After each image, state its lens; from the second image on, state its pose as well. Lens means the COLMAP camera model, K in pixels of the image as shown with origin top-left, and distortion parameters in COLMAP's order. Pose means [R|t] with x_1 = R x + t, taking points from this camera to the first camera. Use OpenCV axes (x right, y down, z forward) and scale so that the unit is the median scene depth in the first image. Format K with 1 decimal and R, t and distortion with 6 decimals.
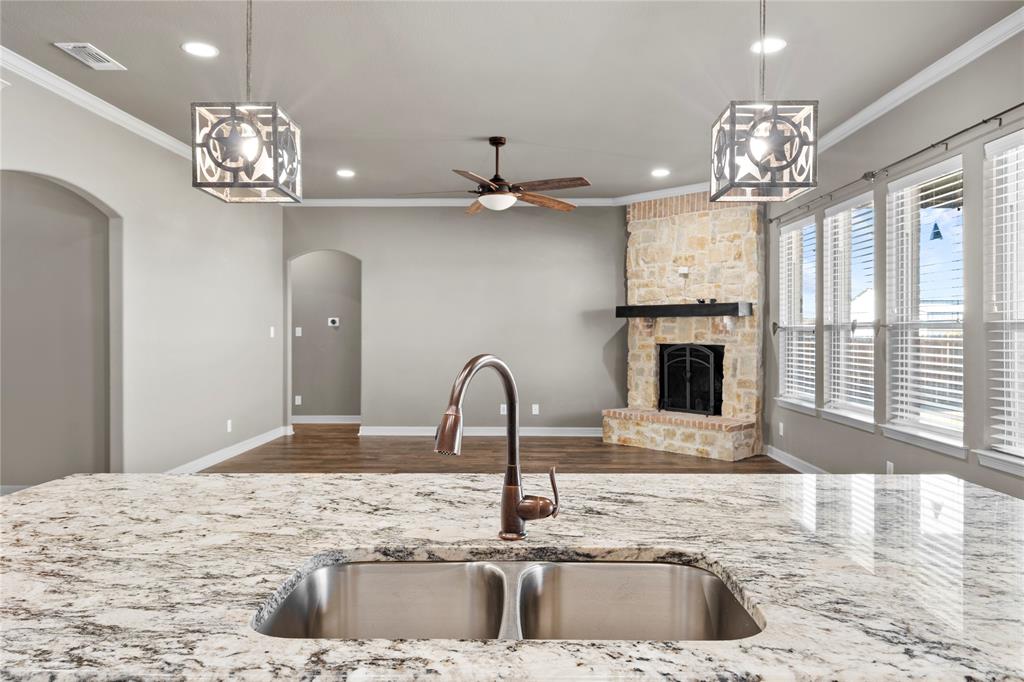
lens RADIAL K [[691.6, 0, 514.3], [0, 691.6, 335.7], [0, 0, 1]] dist [0.006982, -0.000135]
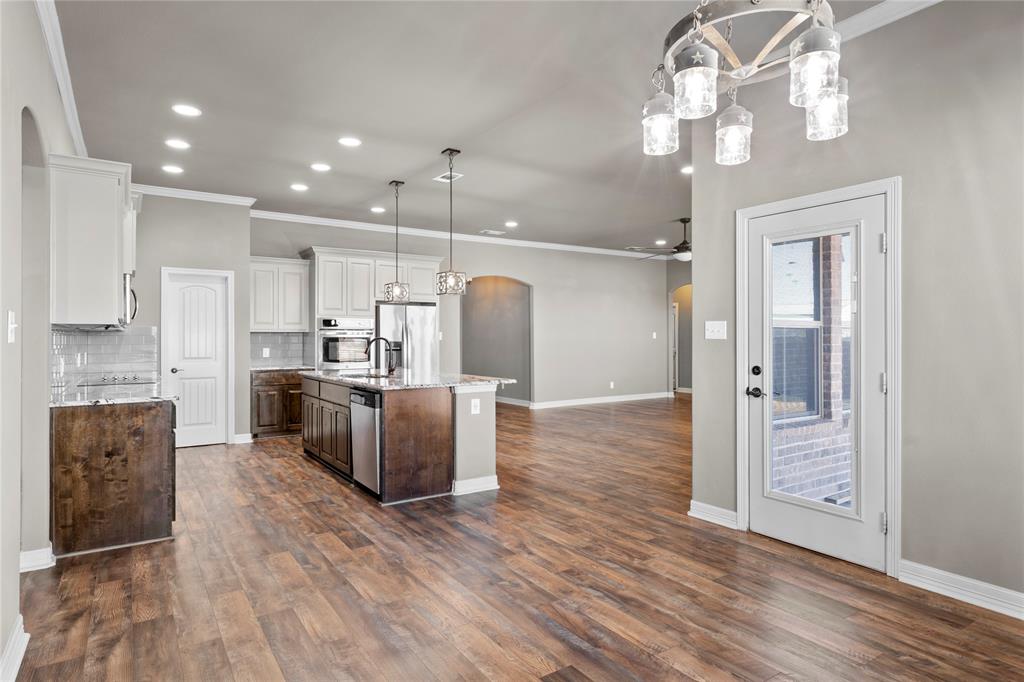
lens RADIAL K [[575.9, 0, 512.0], [0, 575.9, 341.0], [0, 0, 1]] dist [0.001900, 0.000098]
pose [[0.550274, 0.003306, -0.834978, 0.695752], [-0.003049, 0.999993, 0.001951, 0.007220], [0.834979, 0.001472, 0.550280, -0.085800]]
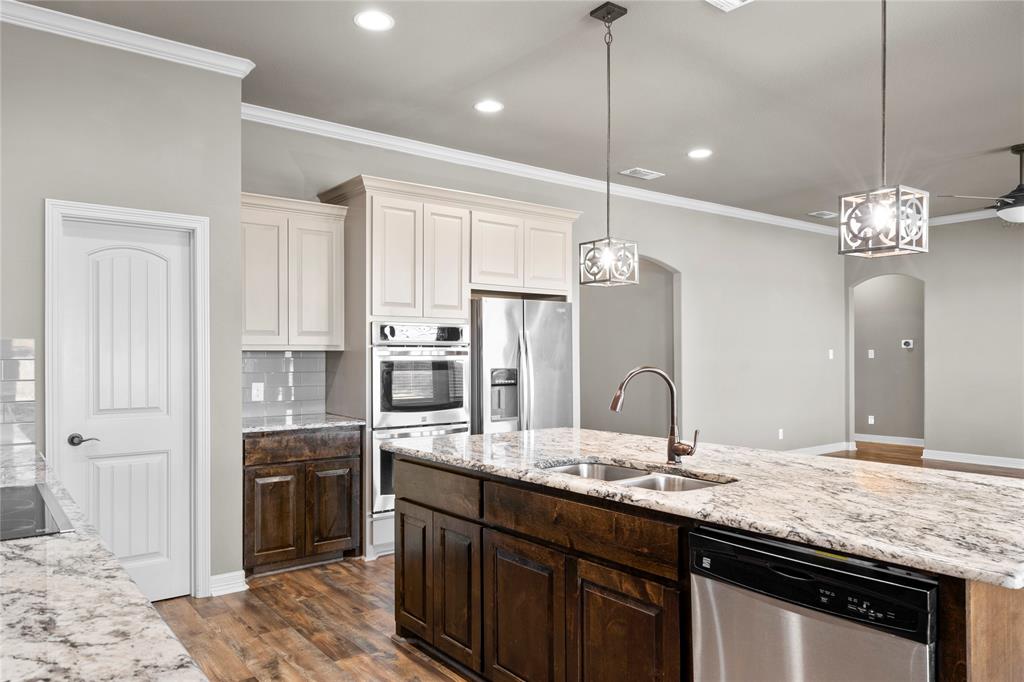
lens RADIAL K [[706.3, 0, 513.1], [0, 706.3, 356.3], [0, 0, 1]] dist [0.005803, 0.001235]
pose [[0.624513, -0.000693, -0.781014, 0.225654], [-0.001290, 0.999997, -0.001918, 0.000626], [0.781013, 0.002205, 0.624511, -0.098969]]
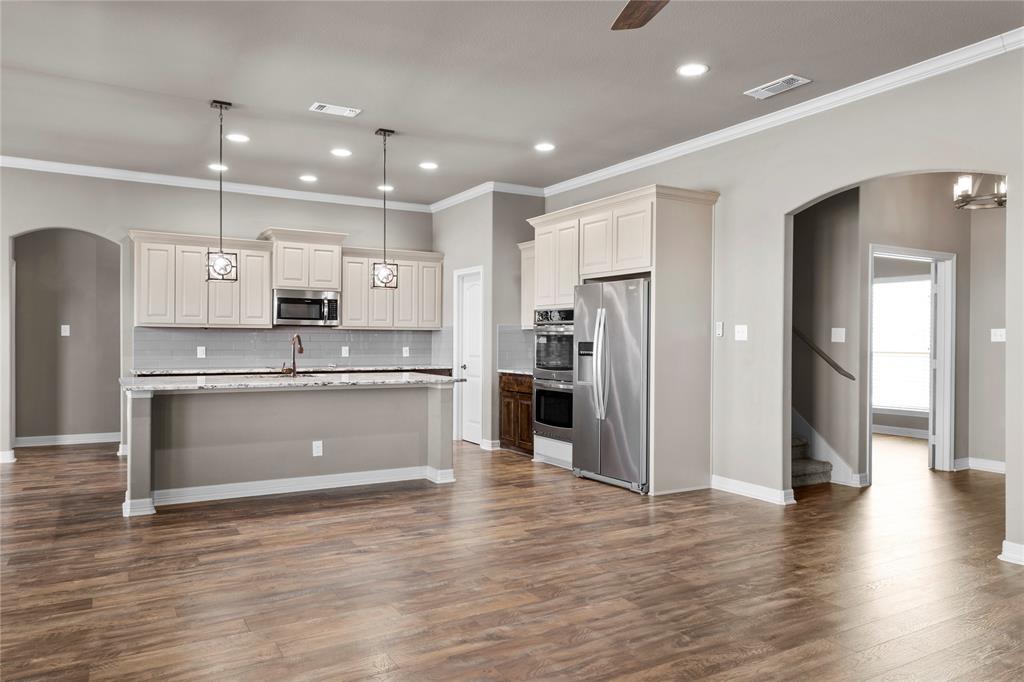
lens RADIAL K [[706.3, 0, 513.1], [0, 706.3, 356.3], [0, 0, 1]] dist [0.005803, 0.001235]
pose [[-0.854864, 0.009349, -0.518768, 0.198971], [-0.005350, 0.999626, 0.026831, 0.006607], [0.518825, 0.025713, -0.854494, 0.971220]]
